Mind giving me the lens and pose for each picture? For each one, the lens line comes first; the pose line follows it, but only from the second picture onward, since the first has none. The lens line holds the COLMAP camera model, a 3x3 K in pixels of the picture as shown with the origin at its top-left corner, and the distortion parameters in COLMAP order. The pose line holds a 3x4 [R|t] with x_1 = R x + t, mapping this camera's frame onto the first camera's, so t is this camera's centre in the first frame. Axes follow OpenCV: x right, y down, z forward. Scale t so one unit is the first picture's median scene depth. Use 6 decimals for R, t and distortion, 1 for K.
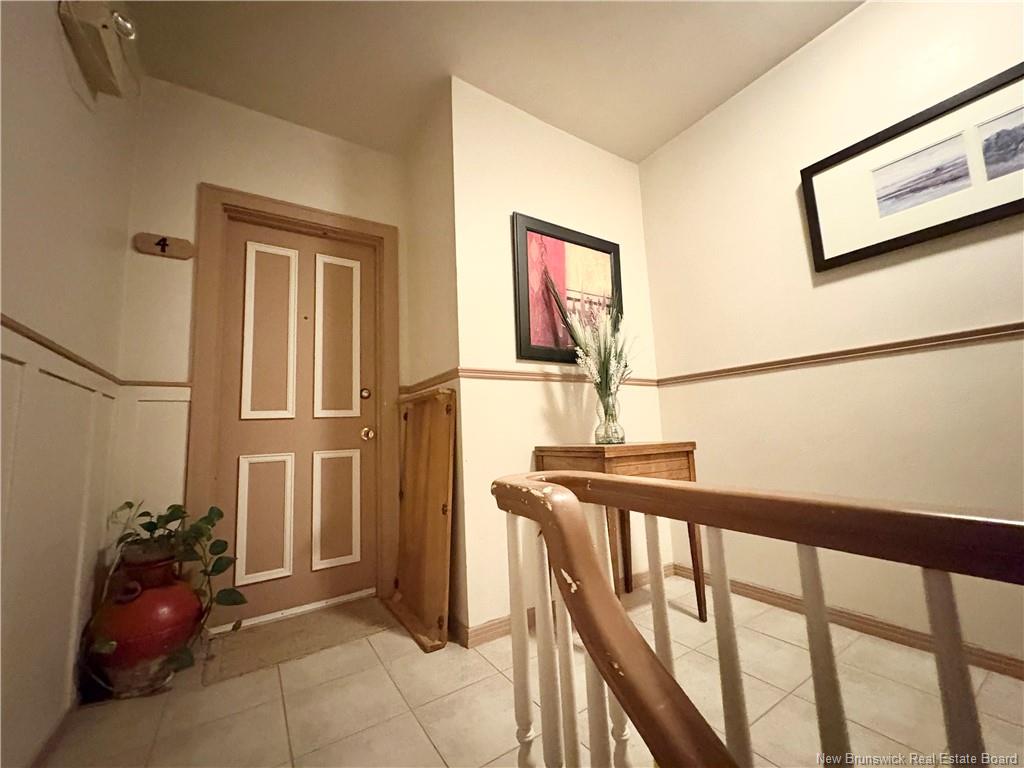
lens RADIAL K [[410.8, 0, 514.6], [0, 410.8, 385.4], [0, 0, 1]] dist [0.000984, 0.000329]
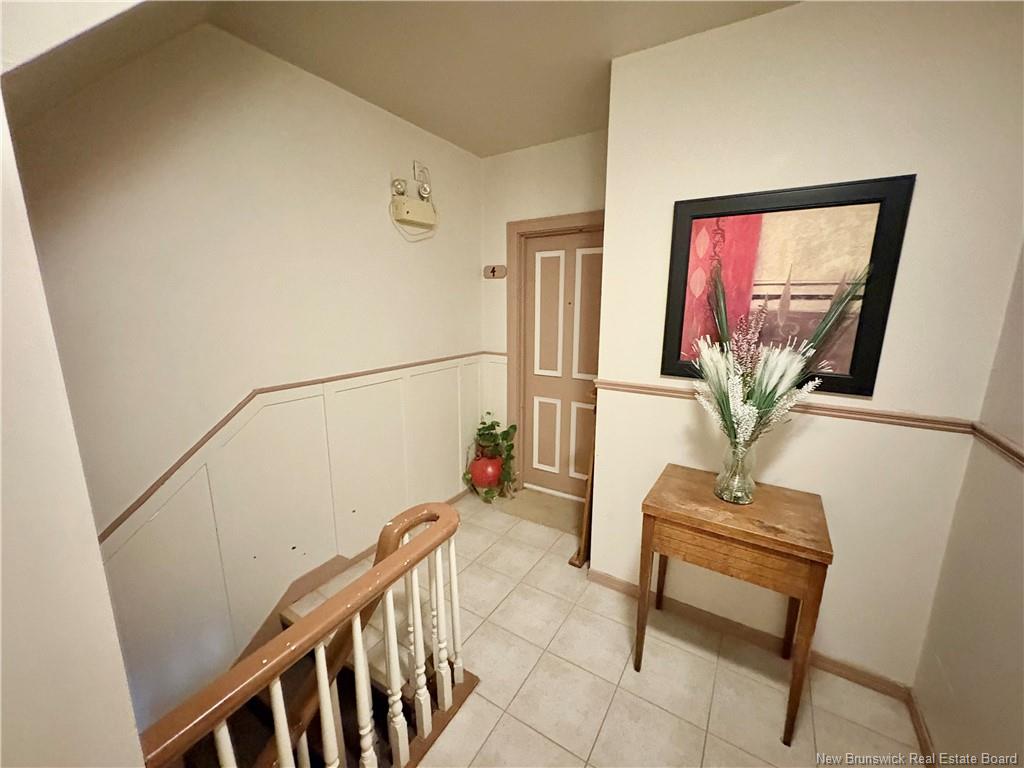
lens RADIAL K [[410.8, 0, 511.6], [0, 410.8, 383.1], [0, 0, 1]] dist [0.000984, 0.000329]
pose [[0.410704, 0.228625, -0.882640, 0.702739], [0.094209, 0.952230, 0.290487, -0.350253], [0.906889, -0.202457, 0.369546, 0.312090]]
